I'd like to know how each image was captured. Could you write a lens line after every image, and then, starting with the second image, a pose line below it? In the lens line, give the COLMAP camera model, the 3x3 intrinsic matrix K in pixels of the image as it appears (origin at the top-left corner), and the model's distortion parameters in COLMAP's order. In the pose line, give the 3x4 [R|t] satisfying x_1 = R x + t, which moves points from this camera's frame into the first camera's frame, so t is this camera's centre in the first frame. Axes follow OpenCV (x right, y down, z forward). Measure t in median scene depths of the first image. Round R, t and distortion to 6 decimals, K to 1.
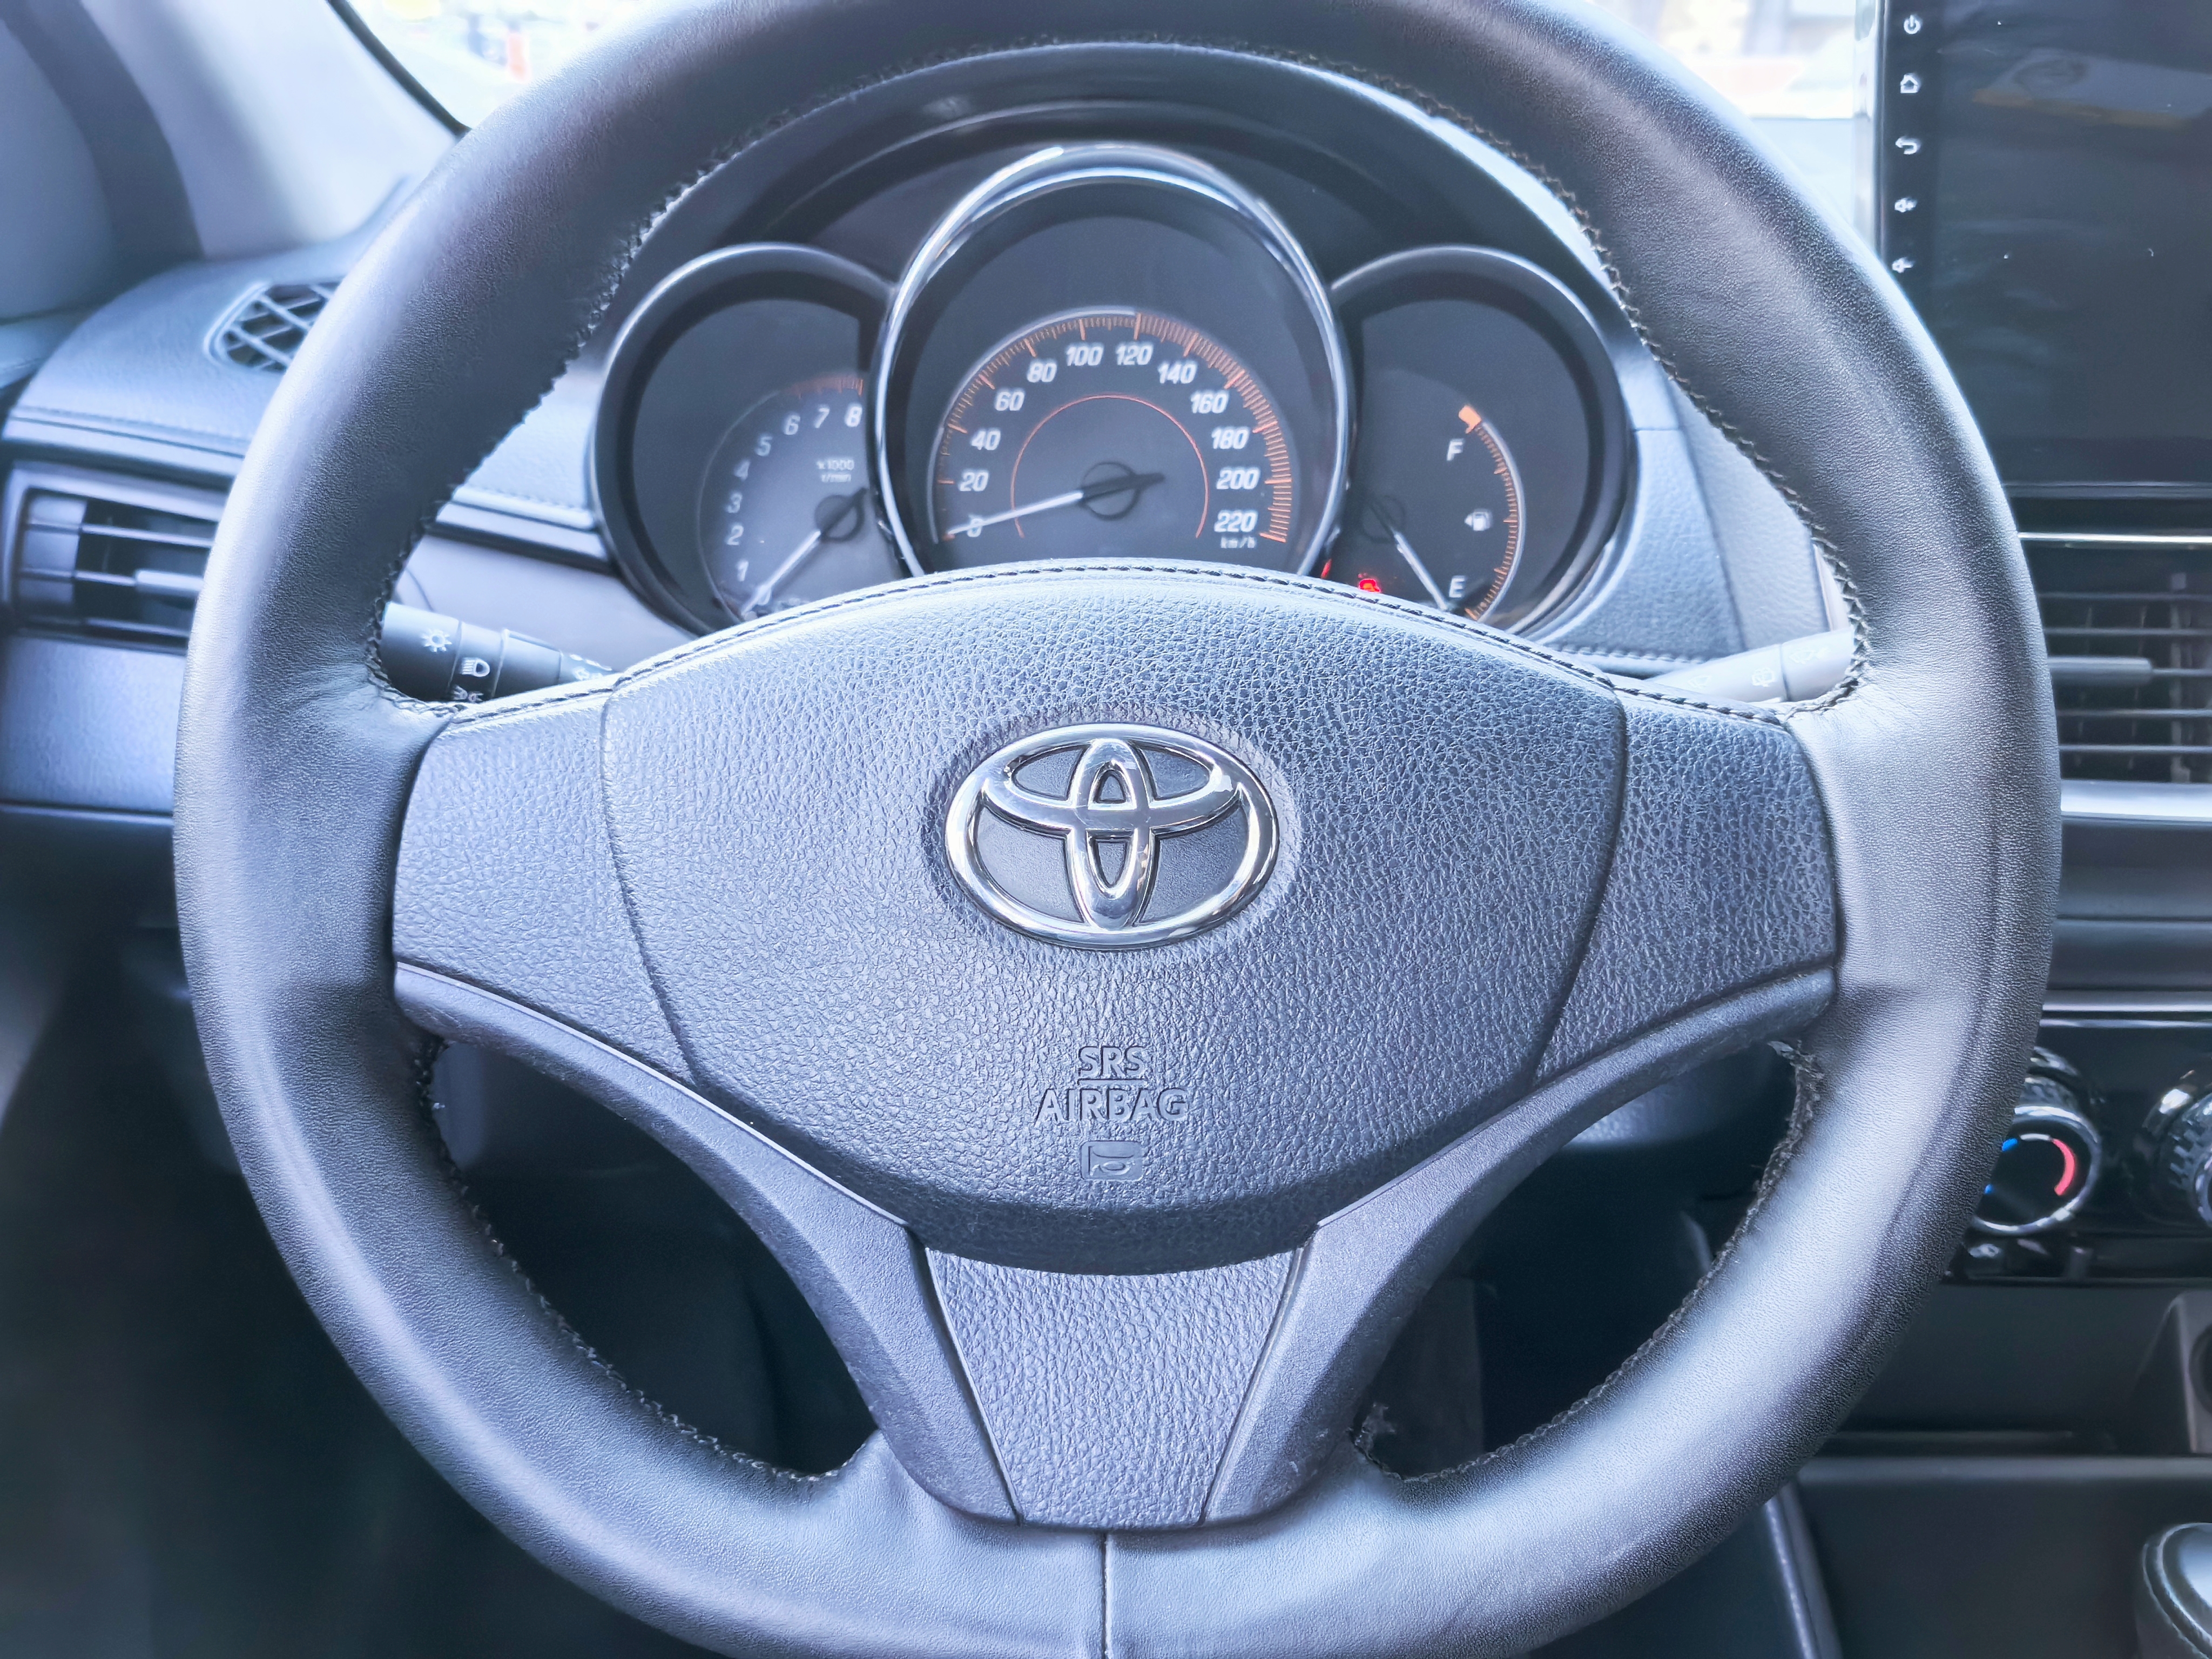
lens RADIAL K [[1777.5, 0, 1106.0], [0, 1777.5, 829.5], [0, 0, 1]] dist [0.040341, -0.007777]
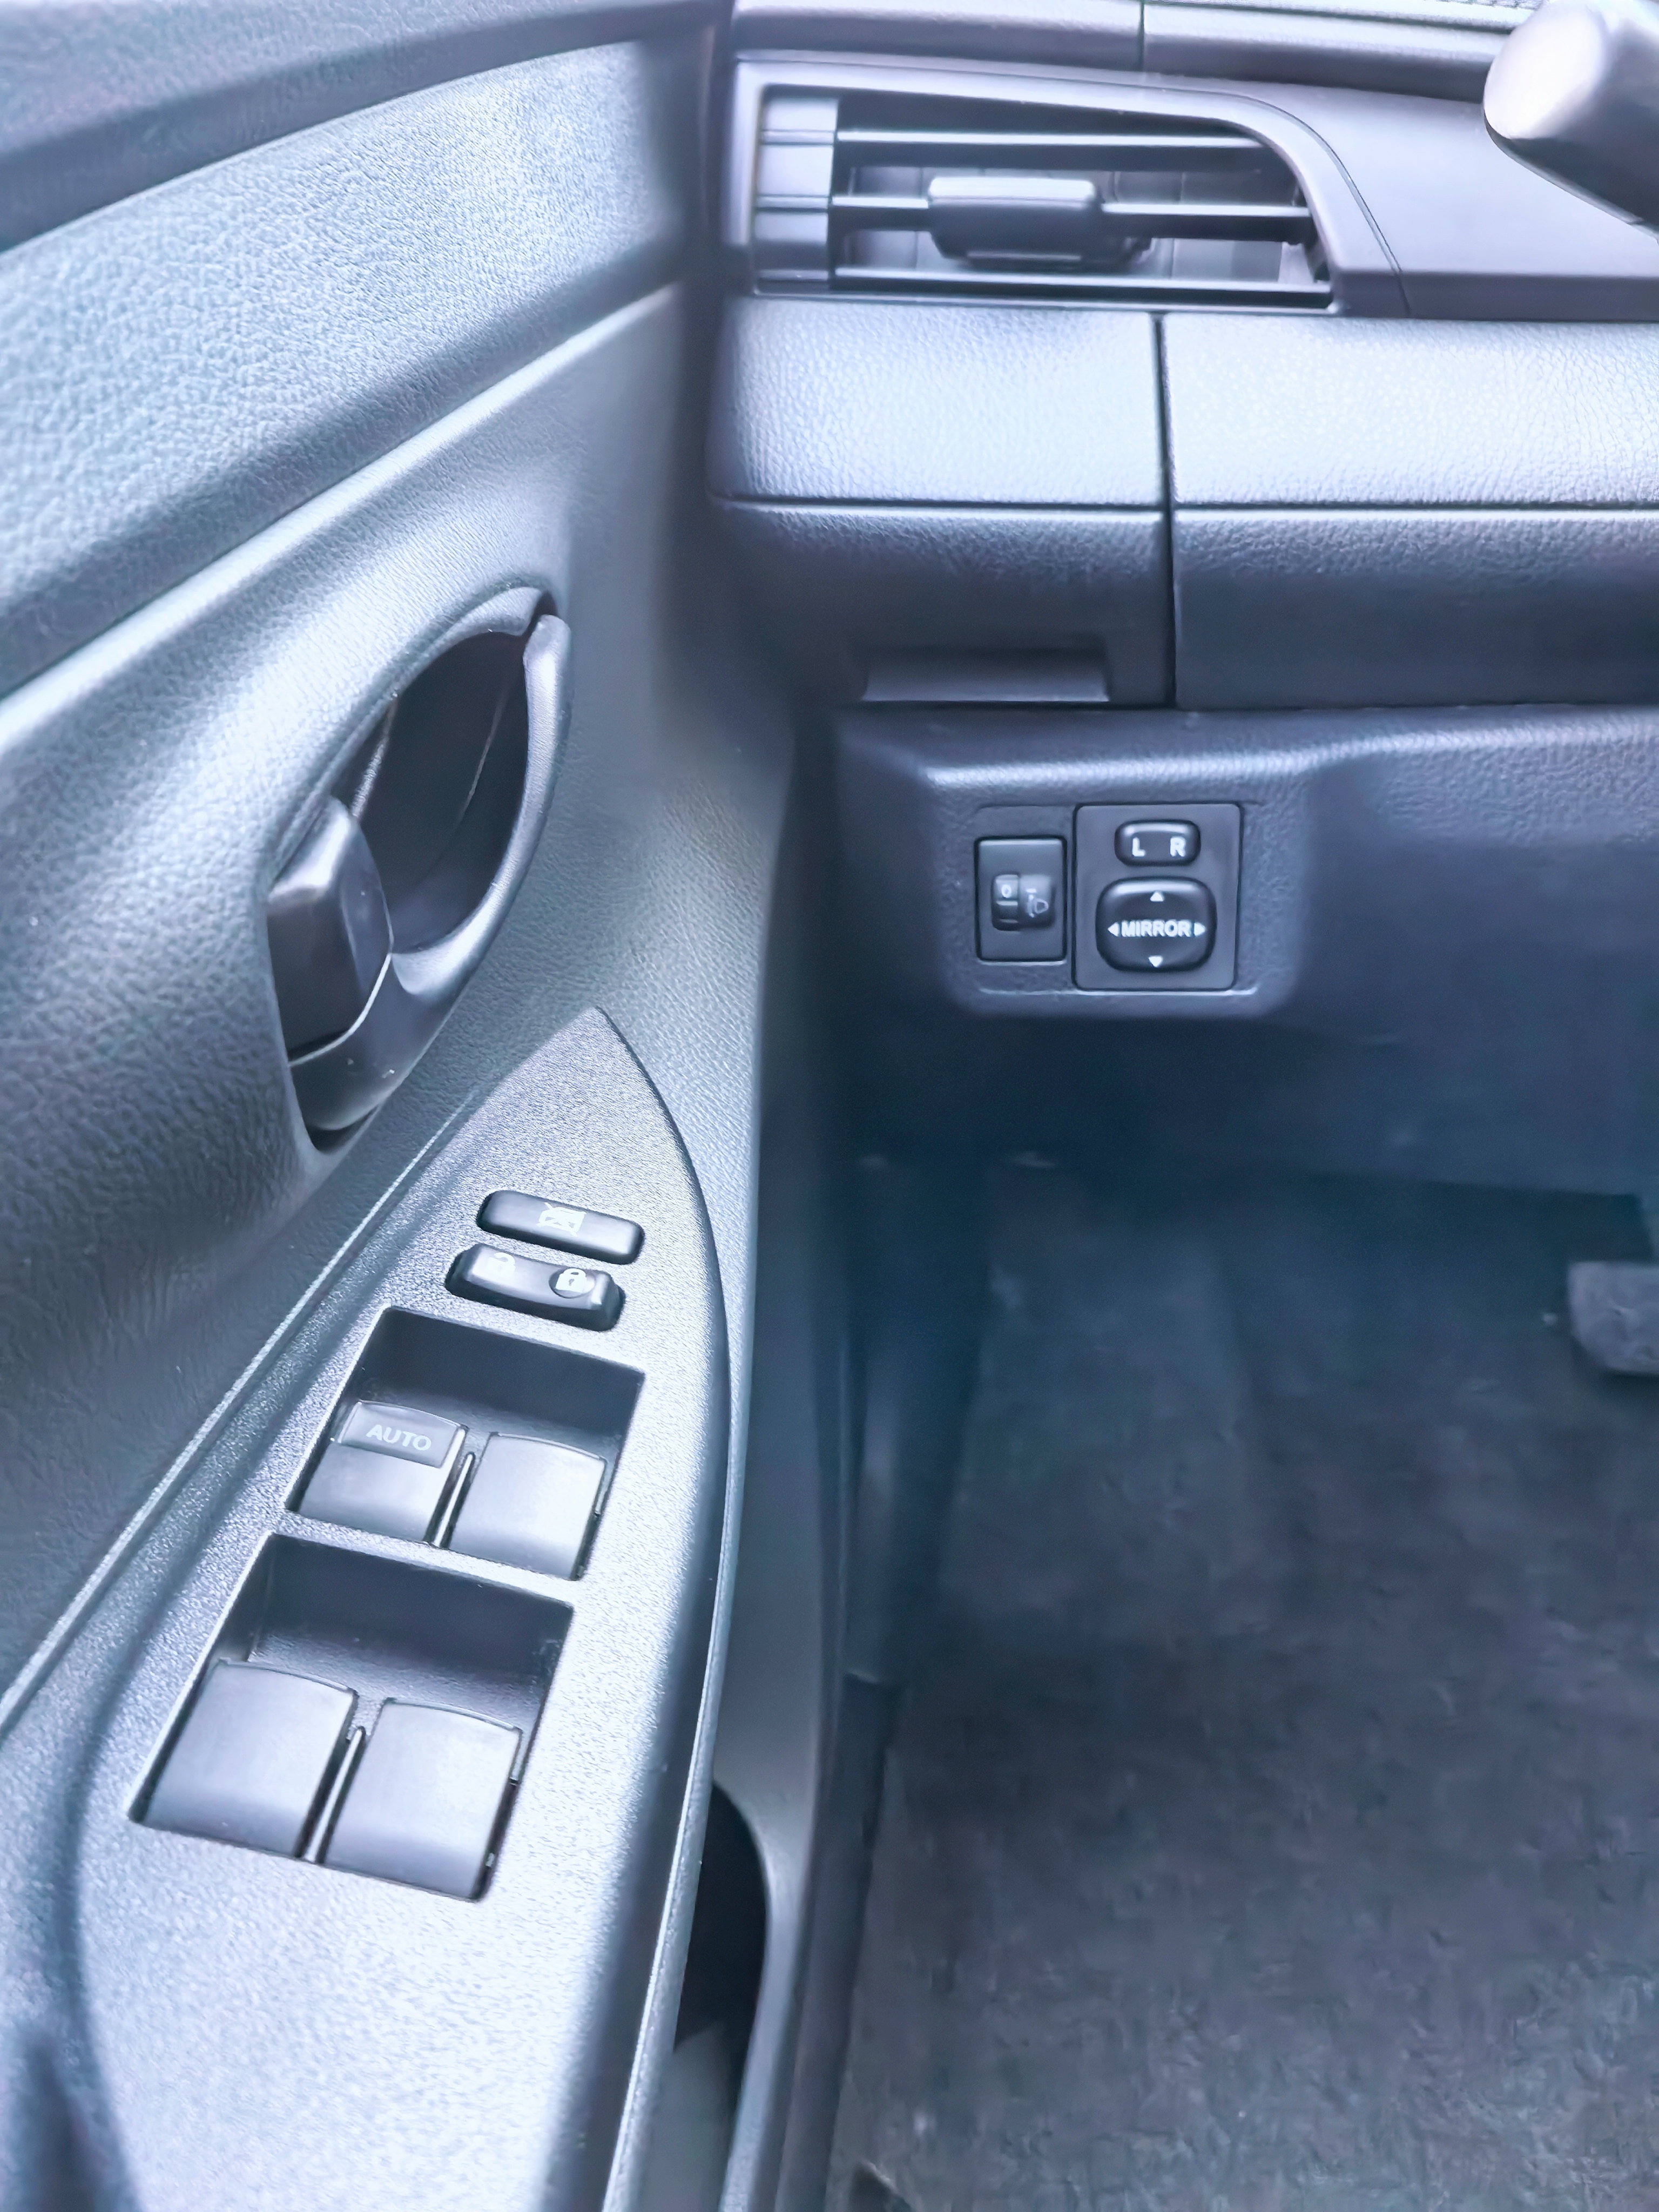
lens RADIAL K [[1777.5, 0, 829.5], [0, 1777.5, 1106.0], [0, 0, 1]] dist [0.040341, -0.007777]
pose [[0.983836, 0.013218, -0.178583, -0.483709], [0.009423, 0.992069, 0.125342, 0.153624], [0.178823, -0.124999, 0.975909, 0.250420]]
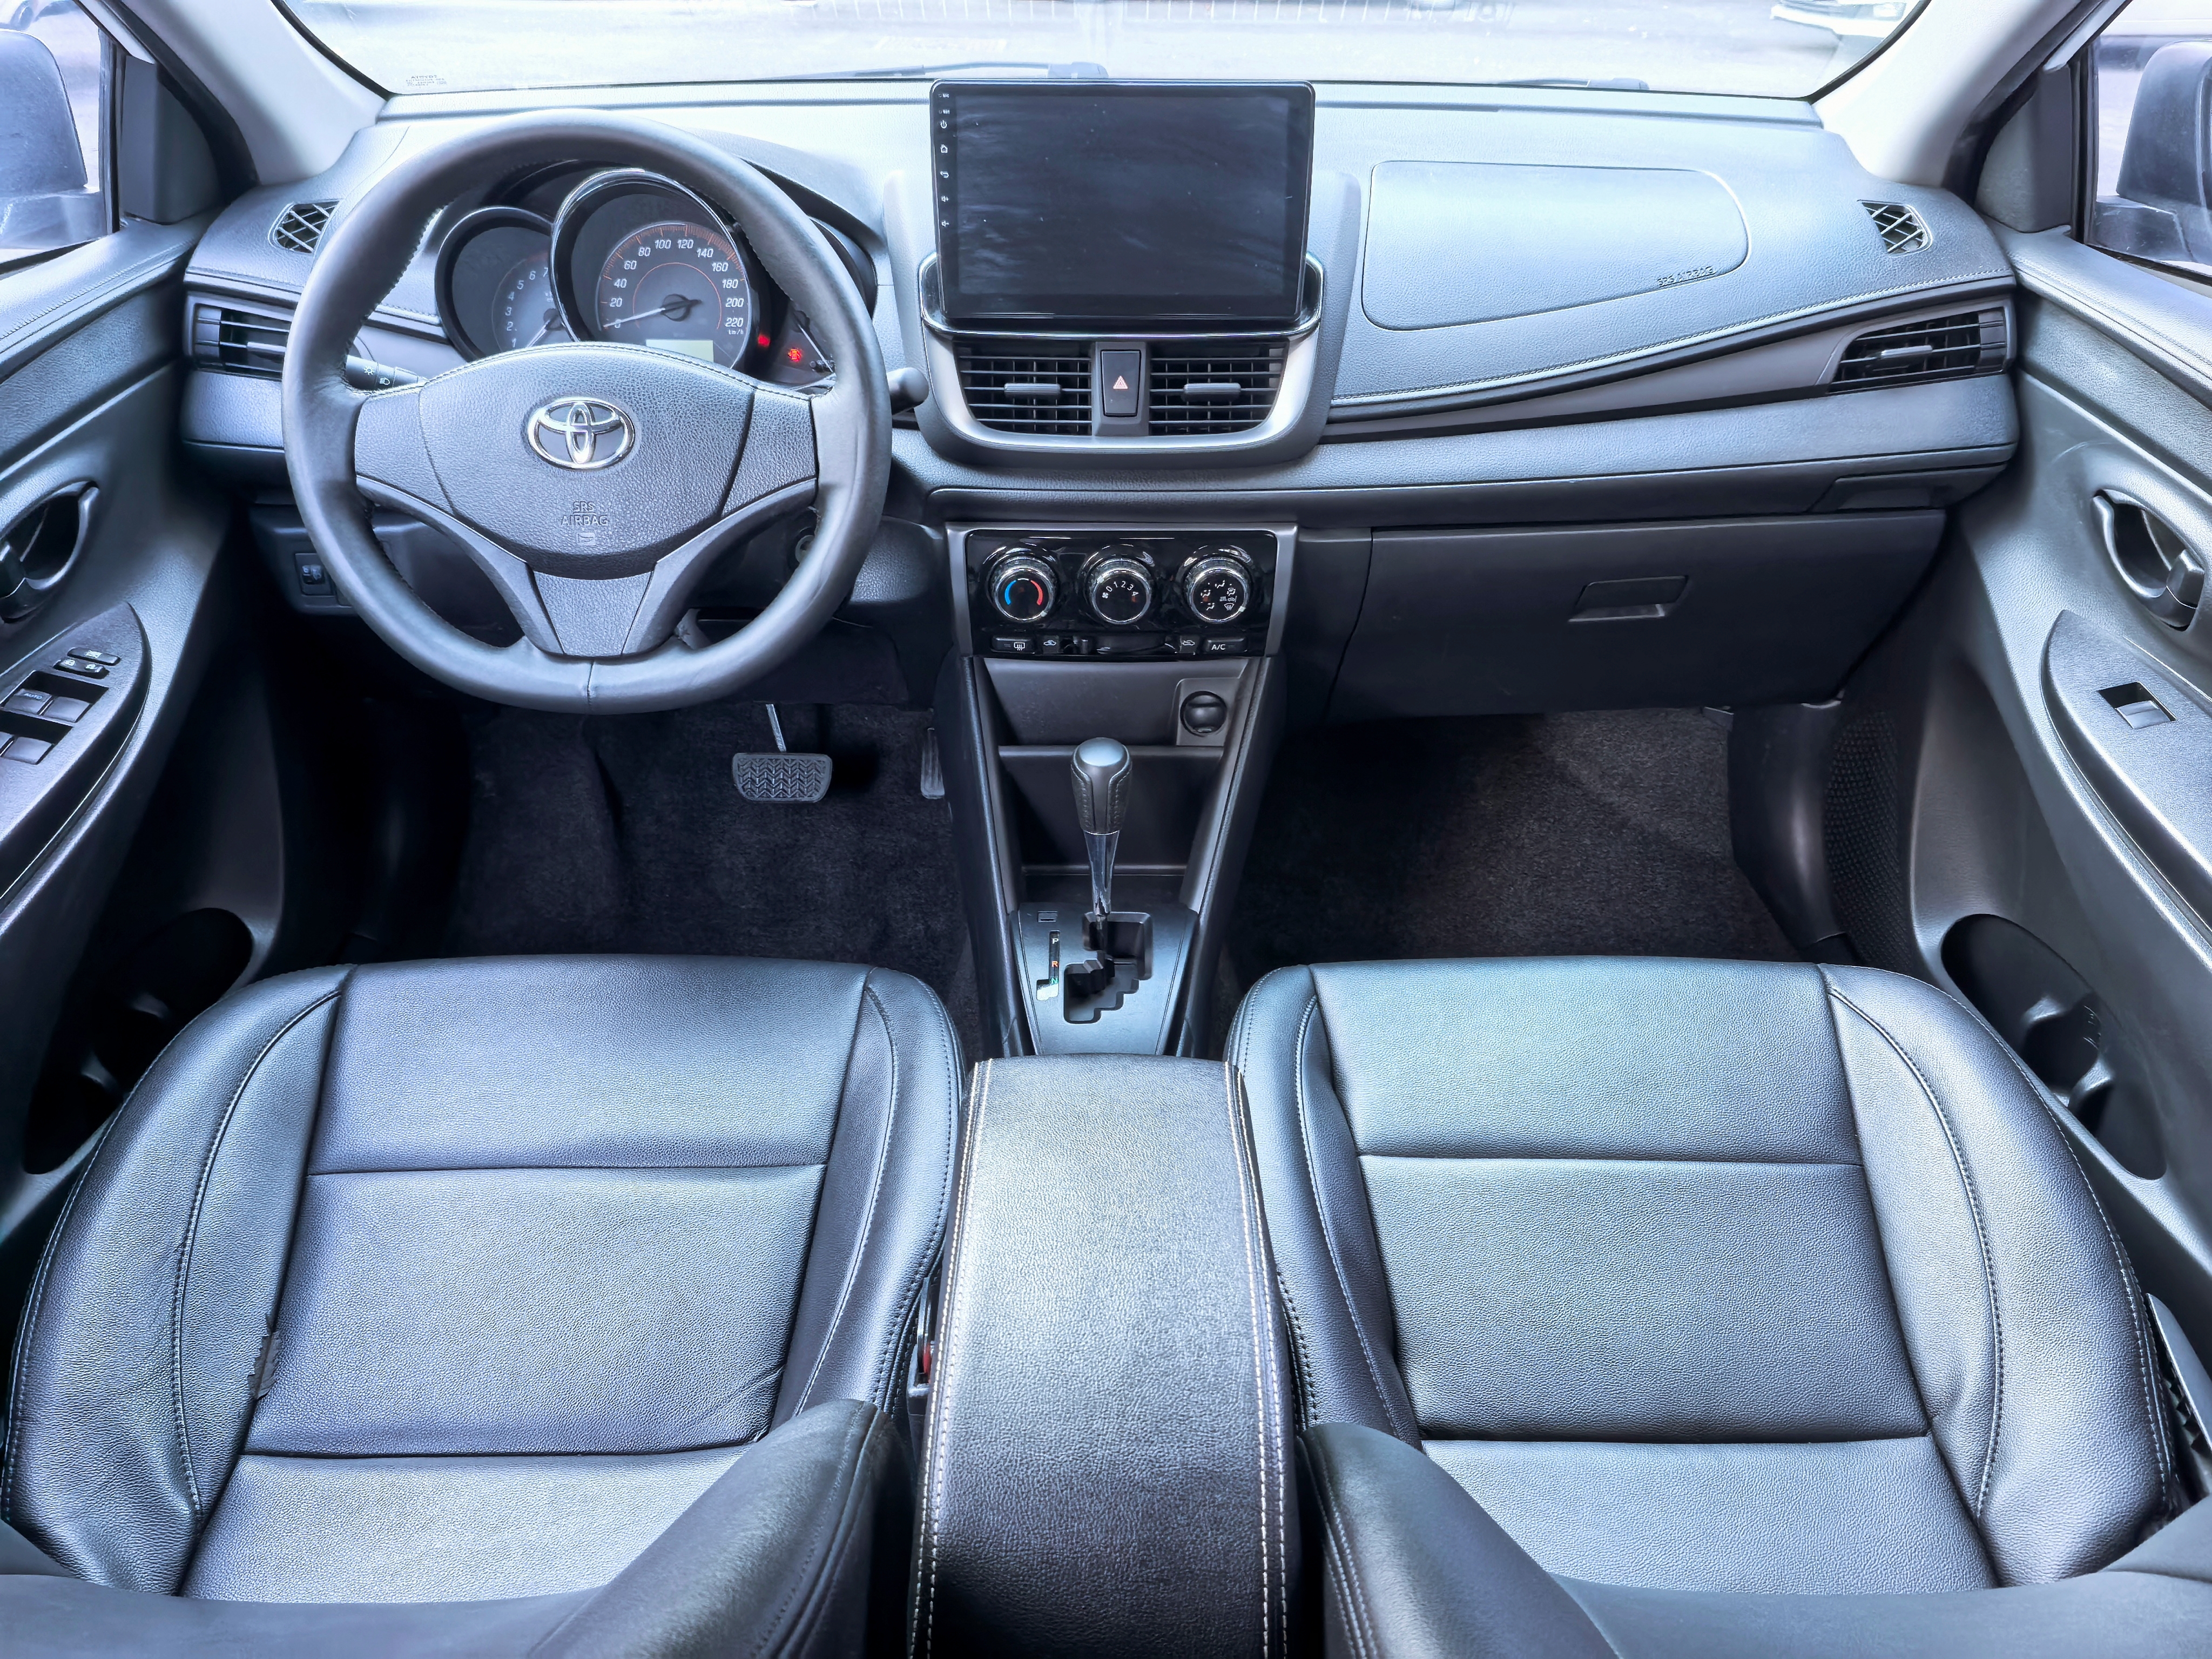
lens RADIAL K [[1701.1, 0, 1106.0], [0, 1701.1, 829.5], [0, 0, 1]] dist [0.075537, -0.059268]
pose [[0.999974, 0.002212, -0.006915, 0.638794], [-0.001233, 0.990369, 0.138449, 0.183888], [0.007155, -0.138437, 0.990345, -1.407933]]
